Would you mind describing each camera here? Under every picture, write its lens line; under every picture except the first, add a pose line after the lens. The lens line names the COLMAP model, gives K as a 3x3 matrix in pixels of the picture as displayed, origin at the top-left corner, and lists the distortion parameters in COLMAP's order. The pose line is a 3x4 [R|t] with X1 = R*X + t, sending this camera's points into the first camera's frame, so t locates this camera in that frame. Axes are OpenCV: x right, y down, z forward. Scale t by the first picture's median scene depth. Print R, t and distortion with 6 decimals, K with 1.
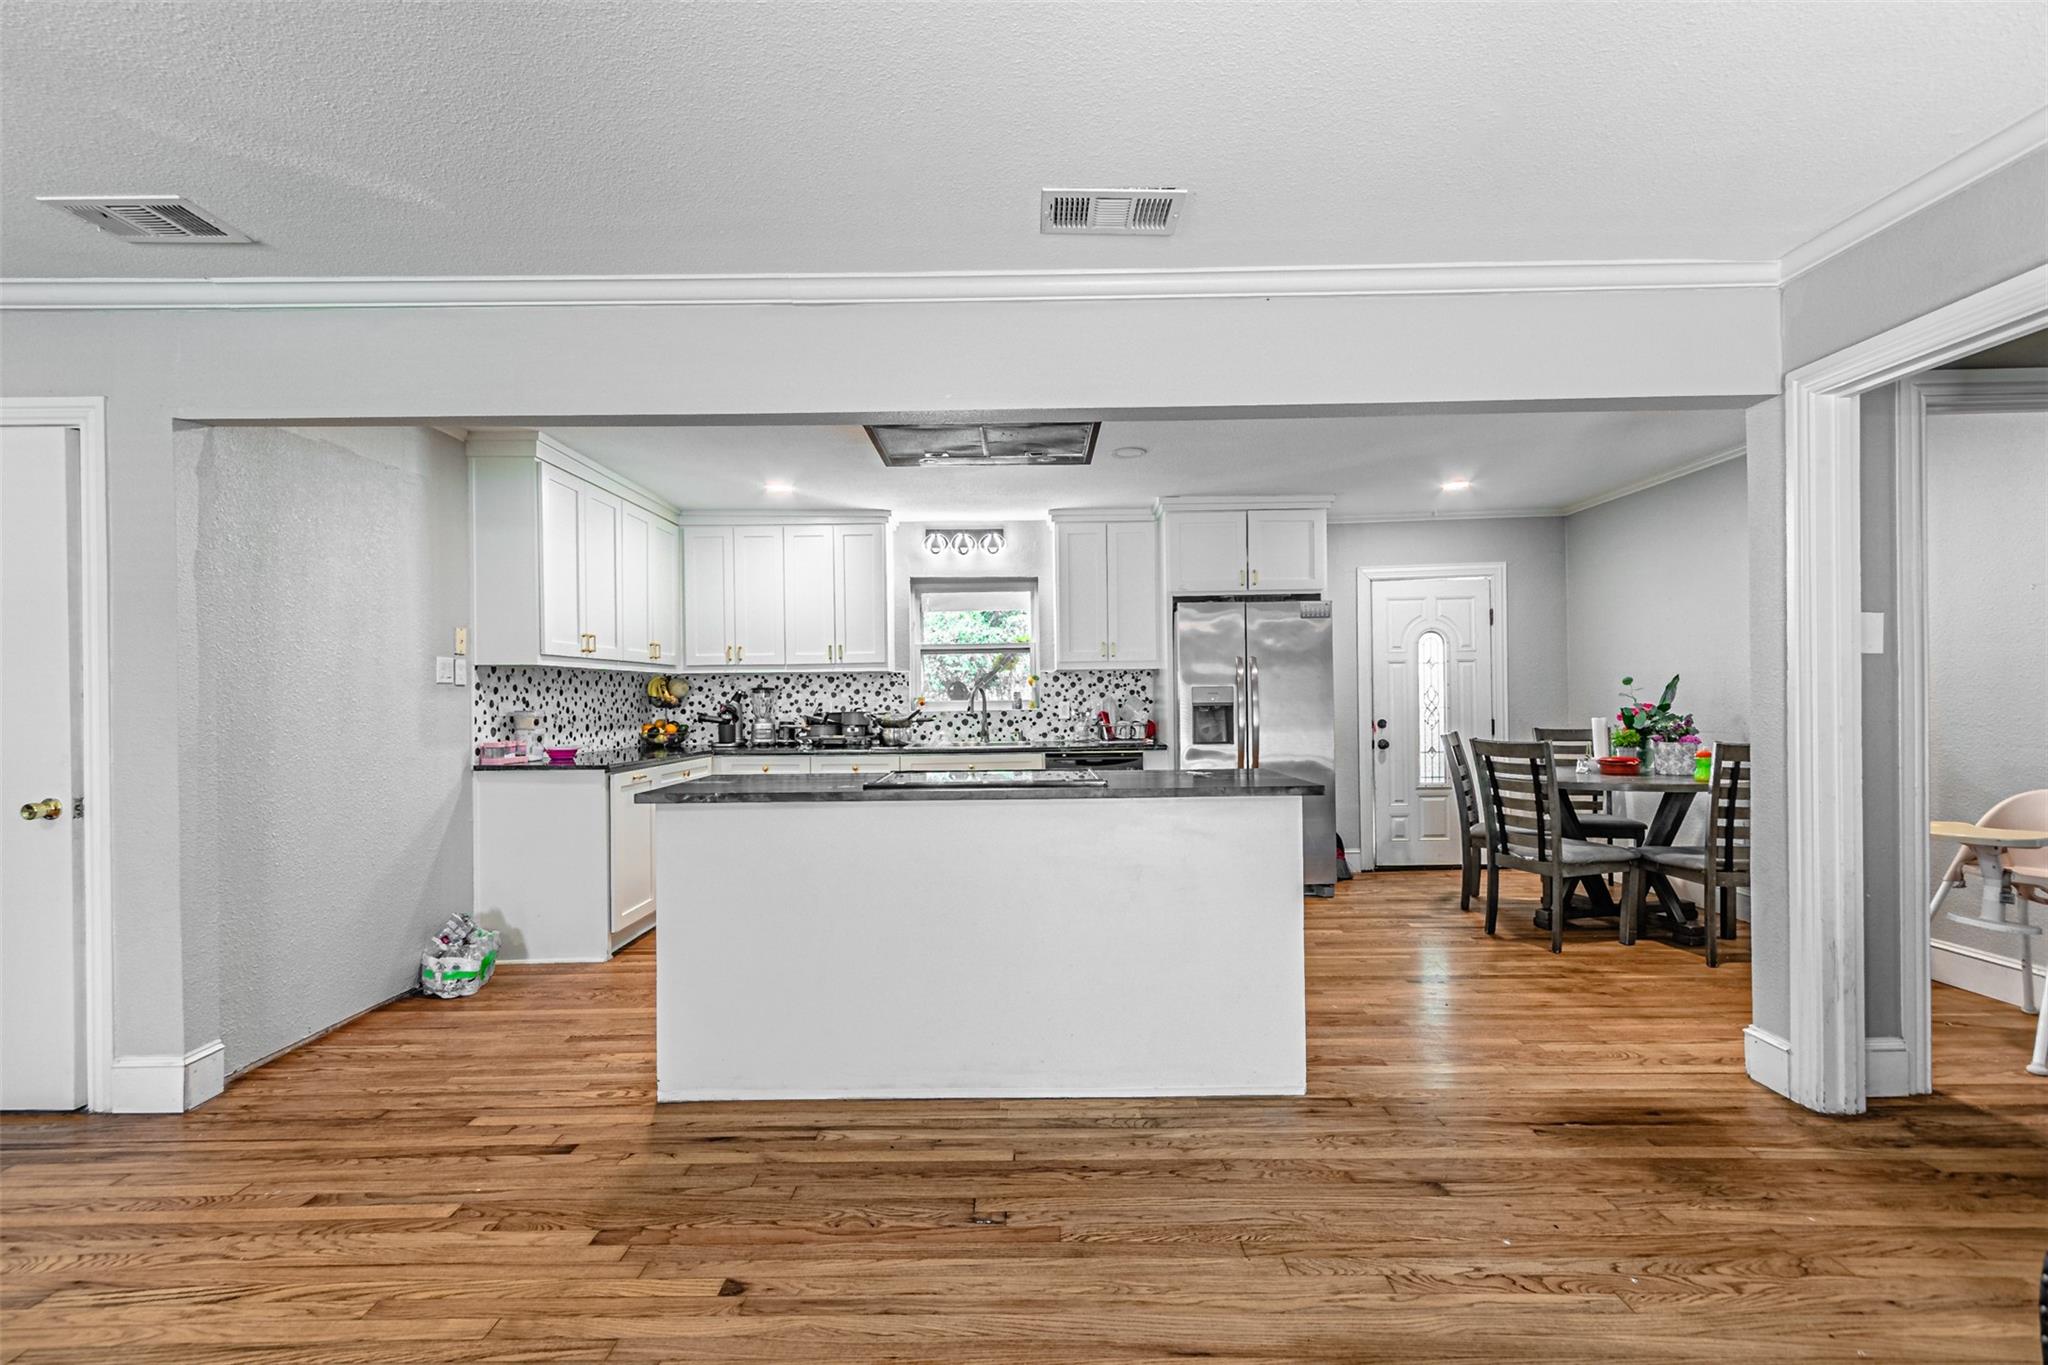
lens RADIAL K [[902.1, 0, 1021.1], [0, 902.1, 700.5], [0, 0, 1]] dist [0.009823, -0.002420]
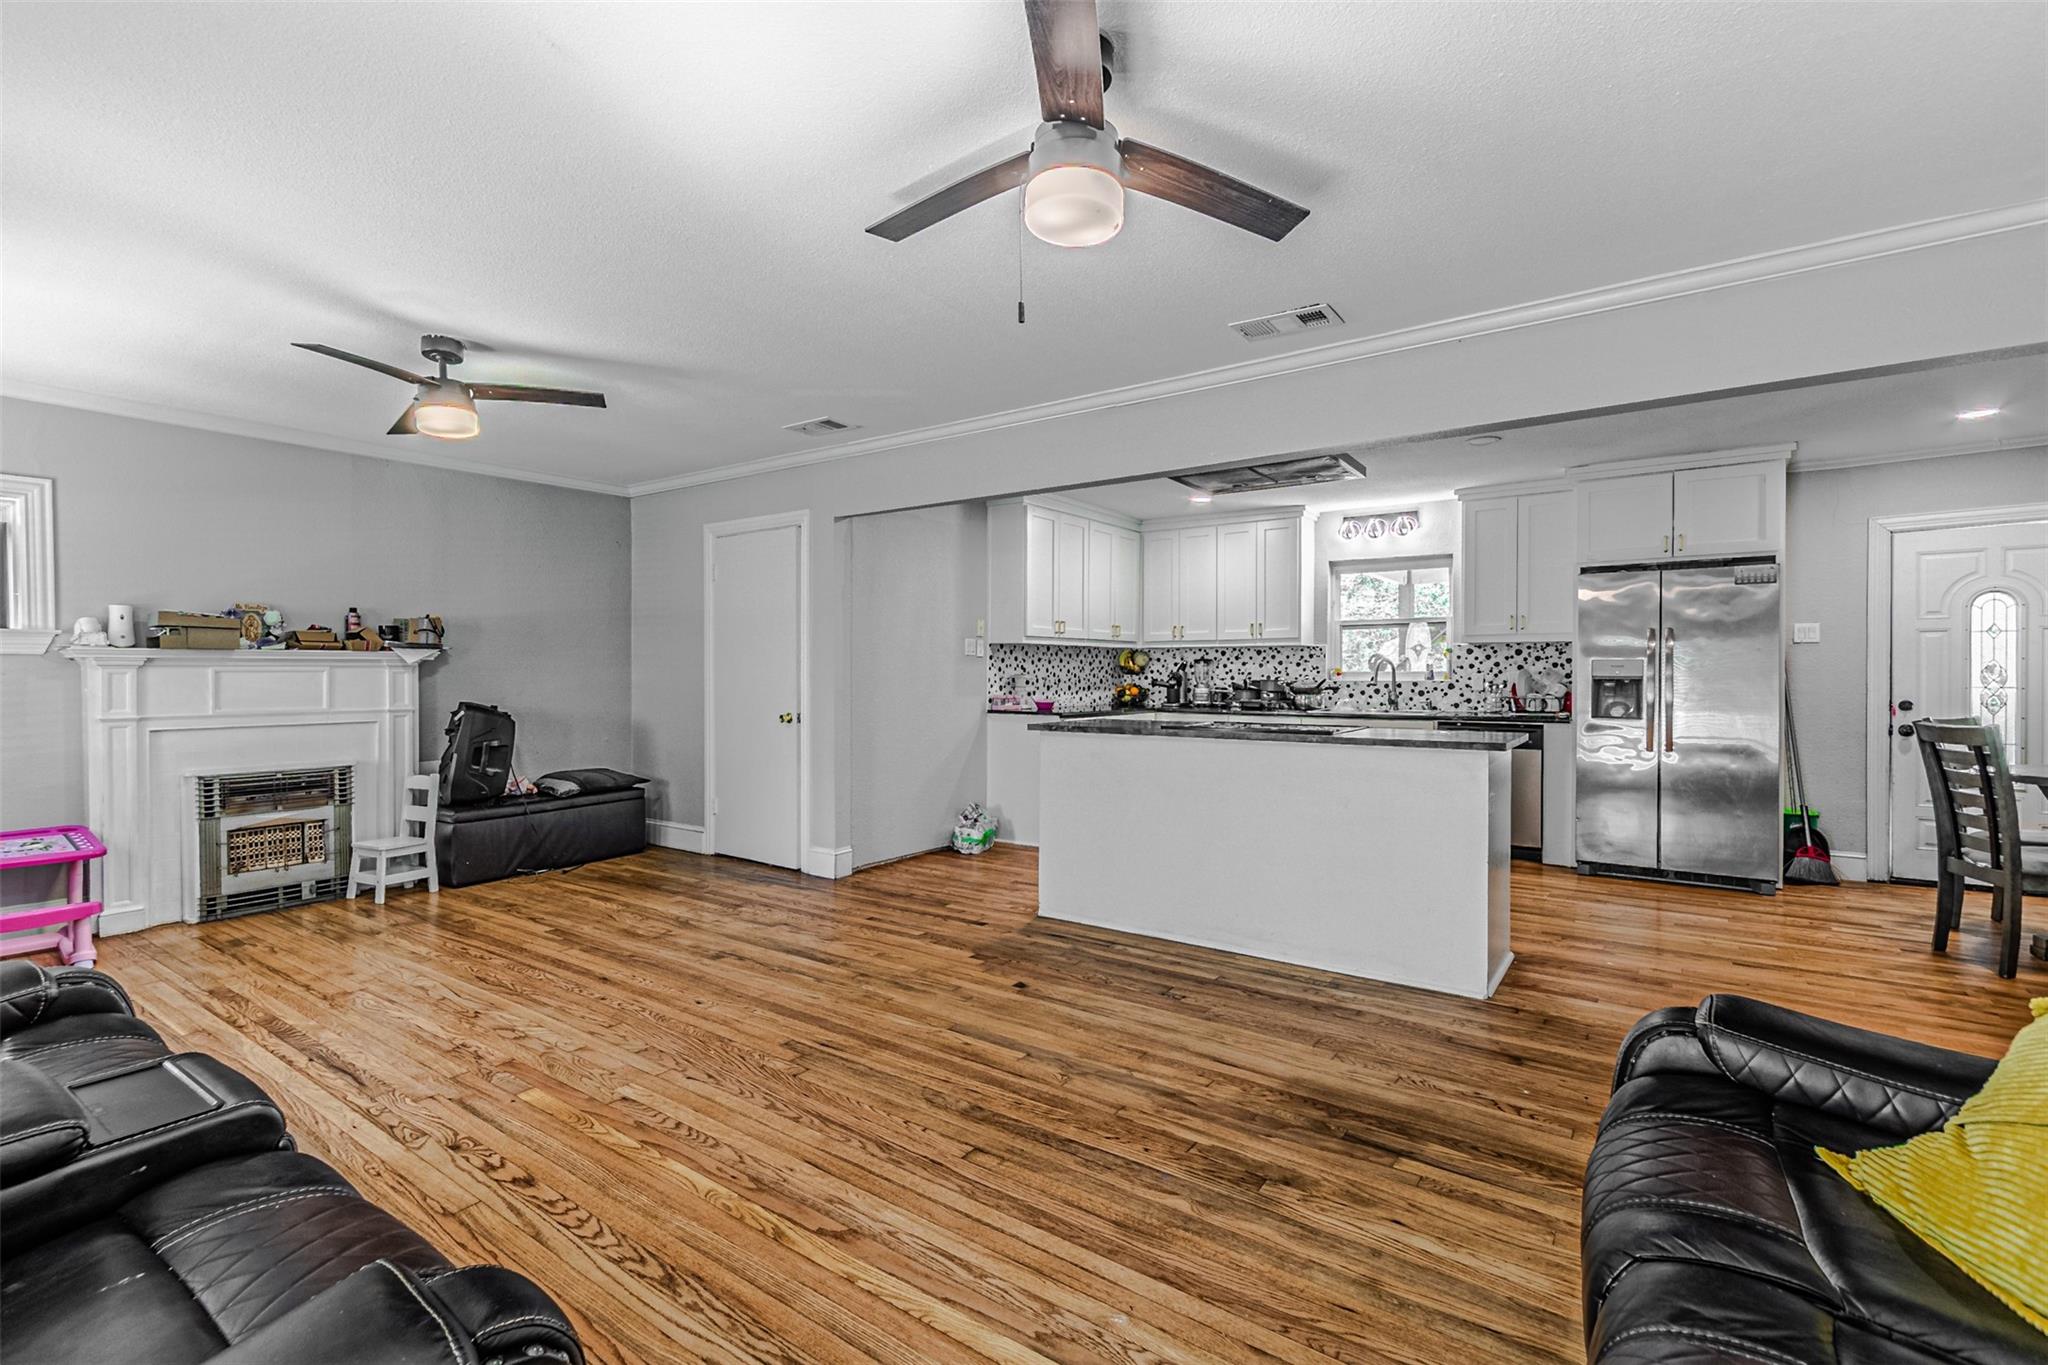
lens RADIAL K [[902.1, 0, 1017.0], [0, 902.1, 686.9], [0, 0, 1]] dist [0.009823, -0.002420]
pose [[0.817399, 0.021843, -0.575657, 0.299280], [-0.011565, 0.999702, 0.021511, 0.000448], [0.575956, -0.010925, 0.817408, -0.207414]]
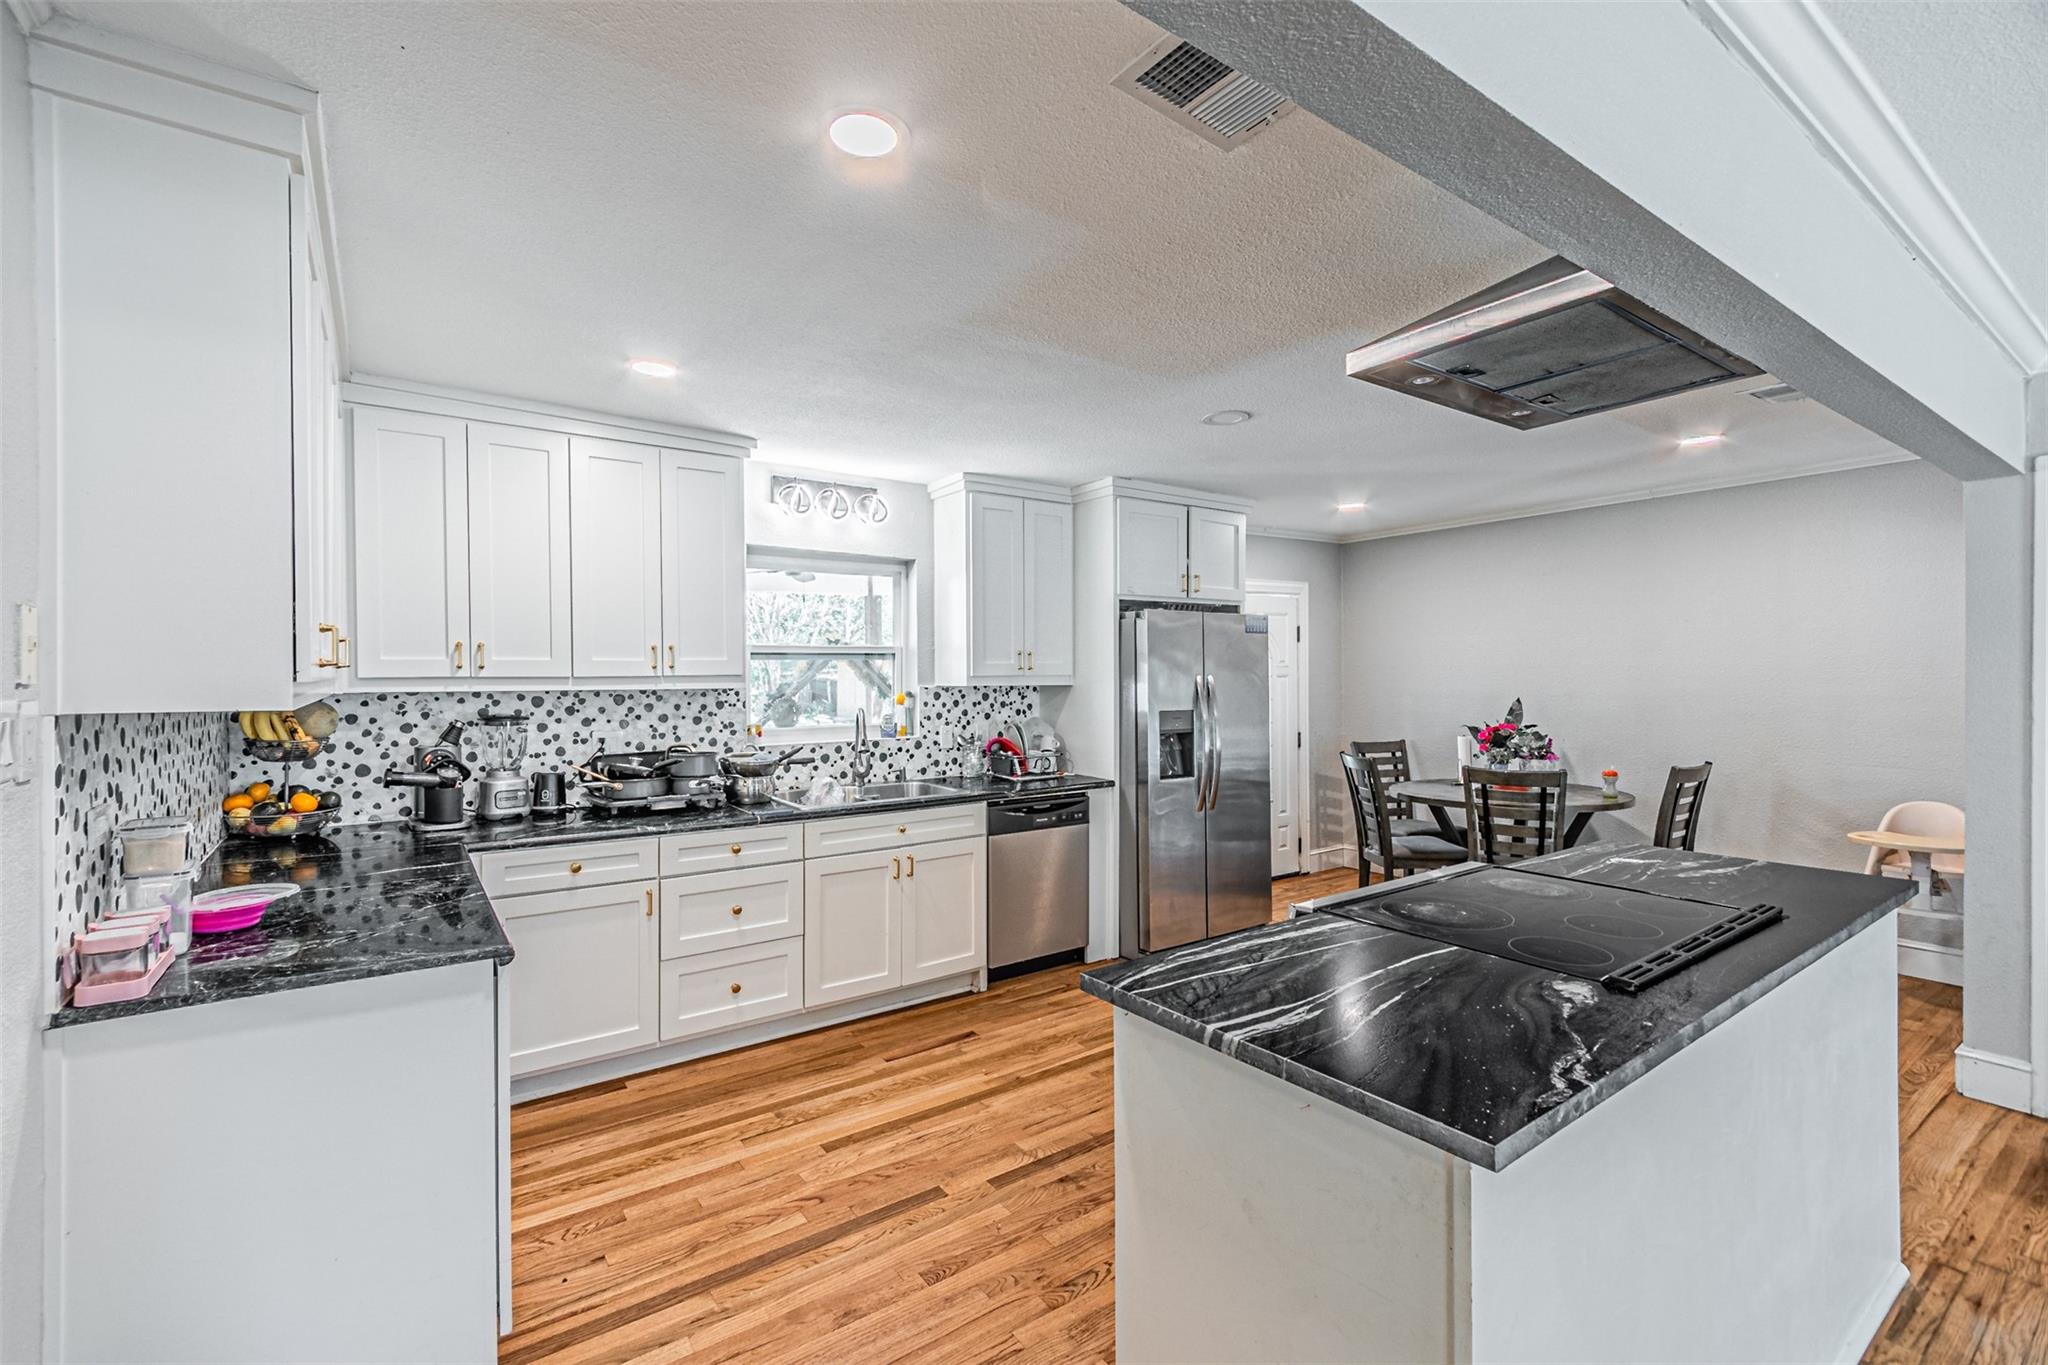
lens RADIAL K [[902.1, 0, 1020.3], [0, 902.1, 681.4], [0, 0, 1]] dist [0.009823, -0.002420]
pose [[0.808583, 0.002843, 0.588375, -0.496470], [-0.006234, 0.999974, 0.003734, -0.055804], [-0.588349, -0.006687, 0.808580, 0.486545]]
